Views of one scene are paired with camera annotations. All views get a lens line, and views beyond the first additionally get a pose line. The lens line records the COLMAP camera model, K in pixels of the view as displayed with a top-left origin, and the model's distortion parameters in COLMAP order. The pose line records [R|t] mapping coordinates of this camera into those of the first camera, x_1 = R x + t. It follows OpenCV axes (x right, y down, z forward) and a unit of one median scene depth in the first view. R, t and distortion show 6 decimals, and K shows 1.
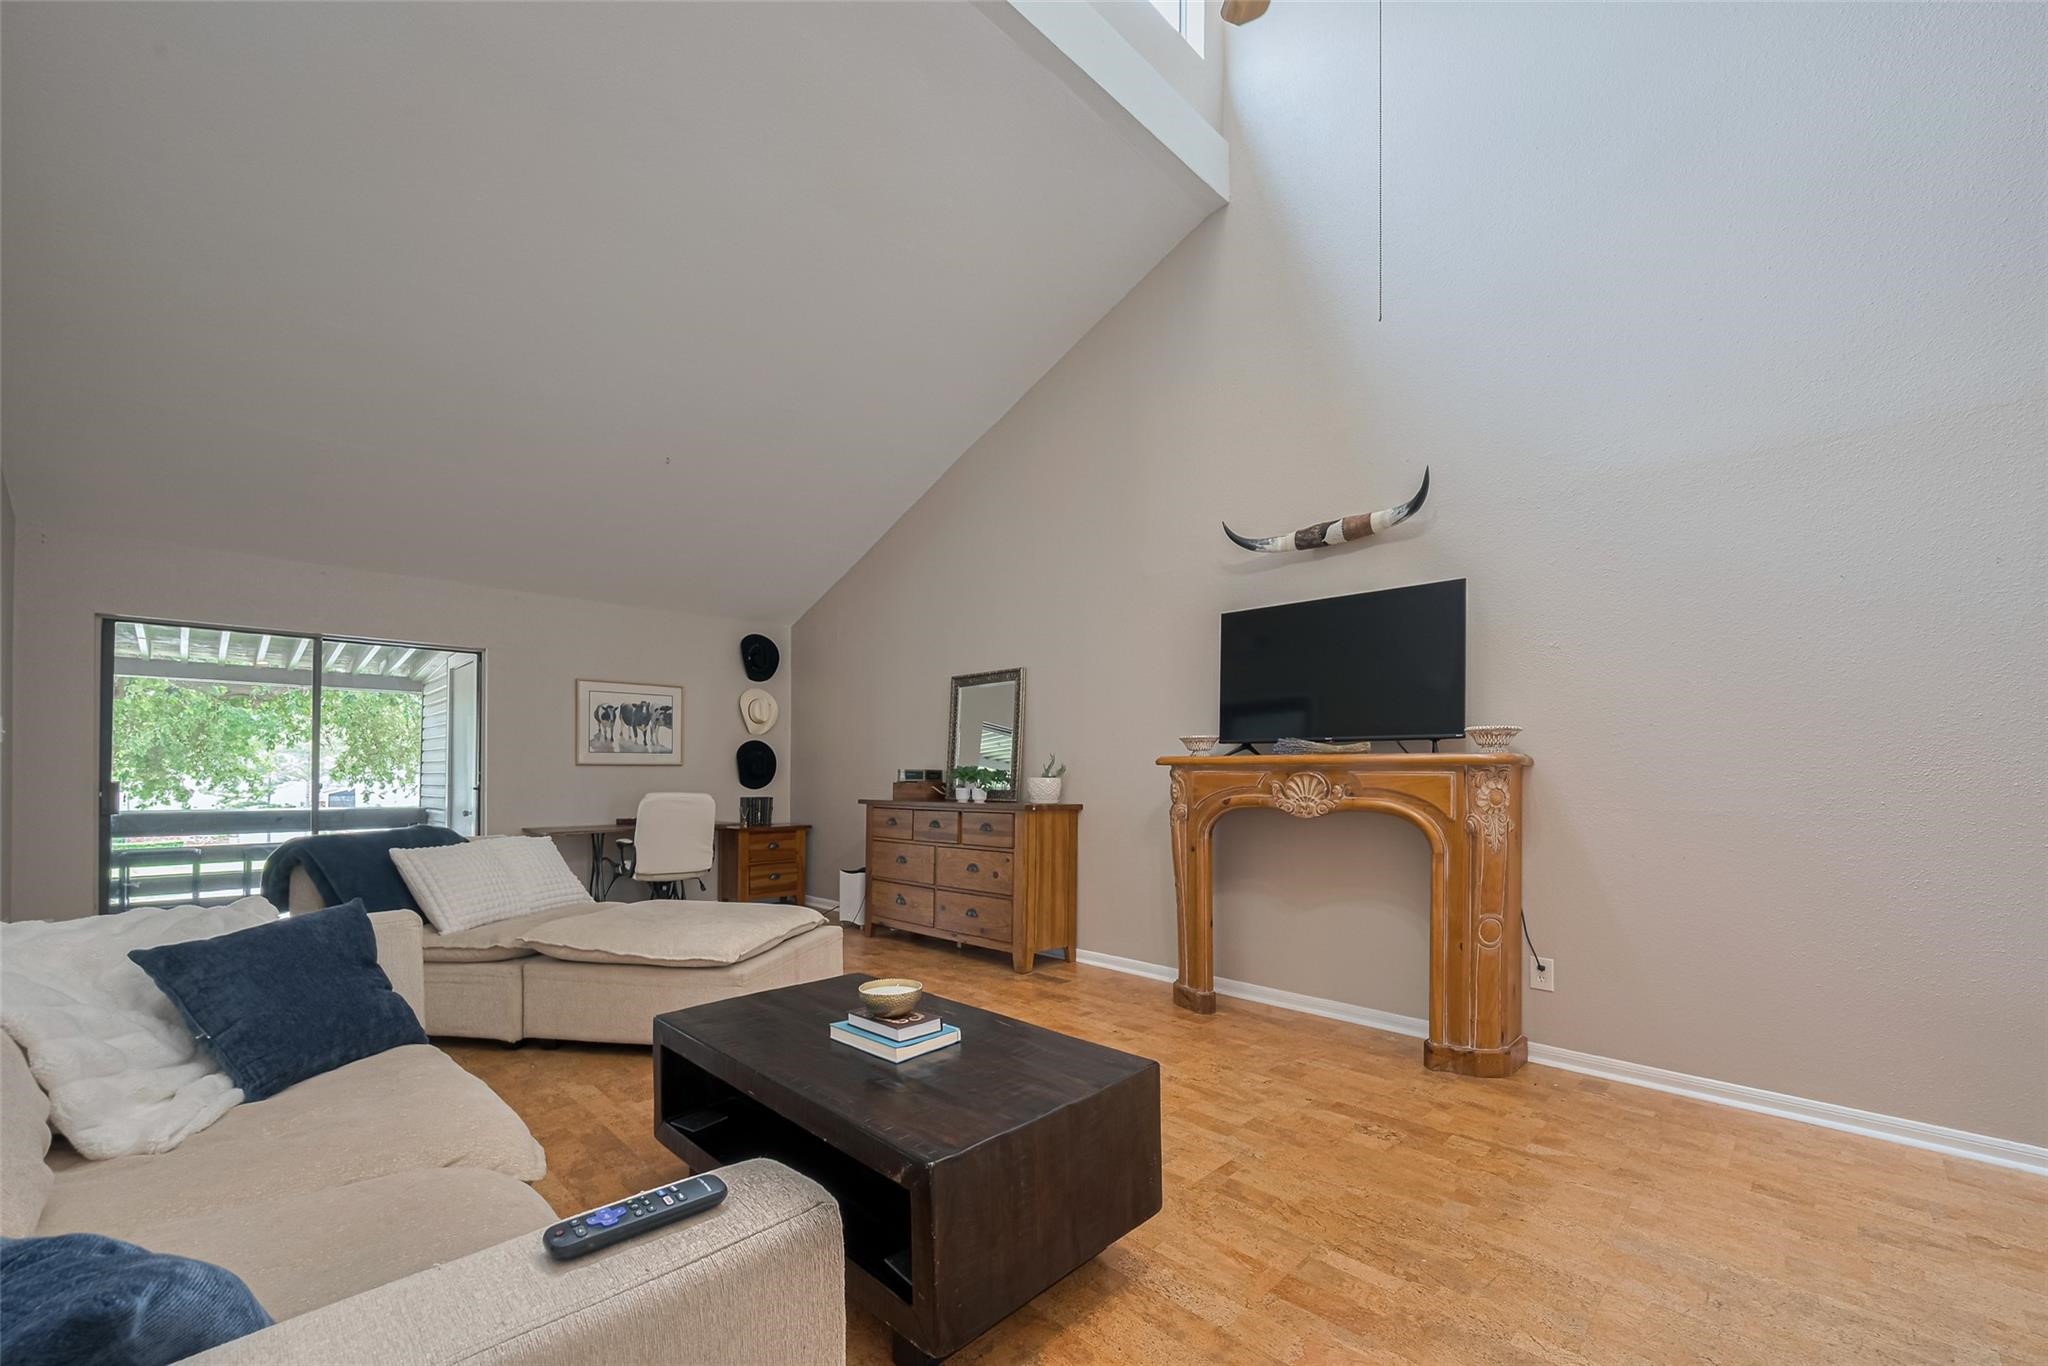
lens RADIAL K [[822.2, 0, 1021.9], [0, 822.2, 760.4], [0, 0, 1]] dist [-0.001183, -0.000292]
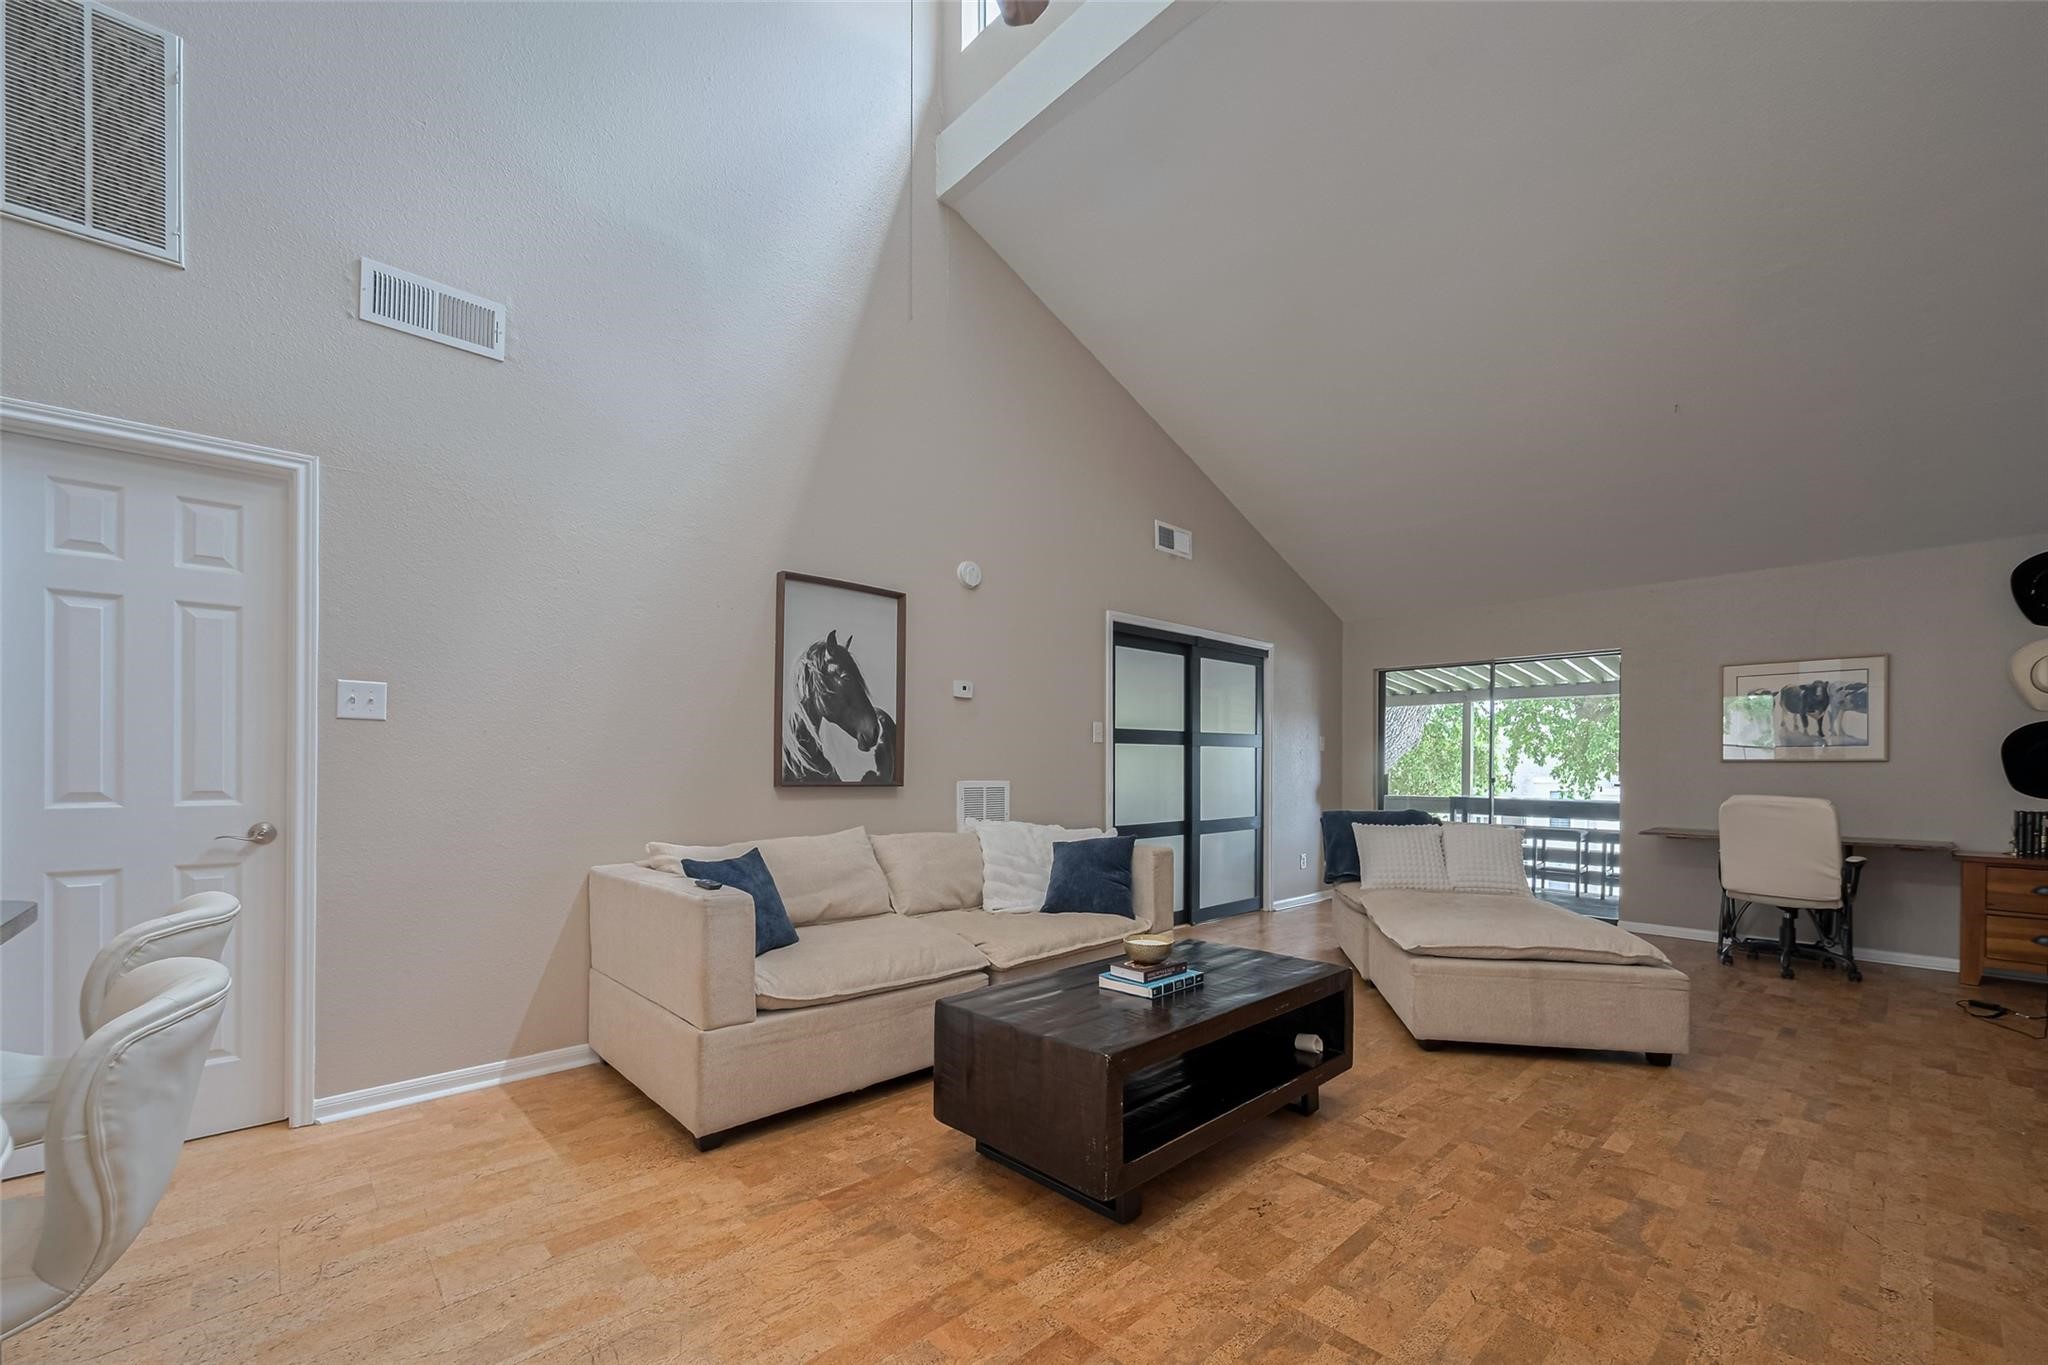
lens RADIAL K [[822.2, 0, 1052.0], [0, 822.2, 772.4], [0, 0, 1]] dist [-0.001183, -0.000292]
pose [[-0.004612, 0.009865, -0.999941, 0.327563], [0.003508, 0.999945, 0.009849, 0.005567], [0.999983, -0.003463, -0.004646, 0.267548]]
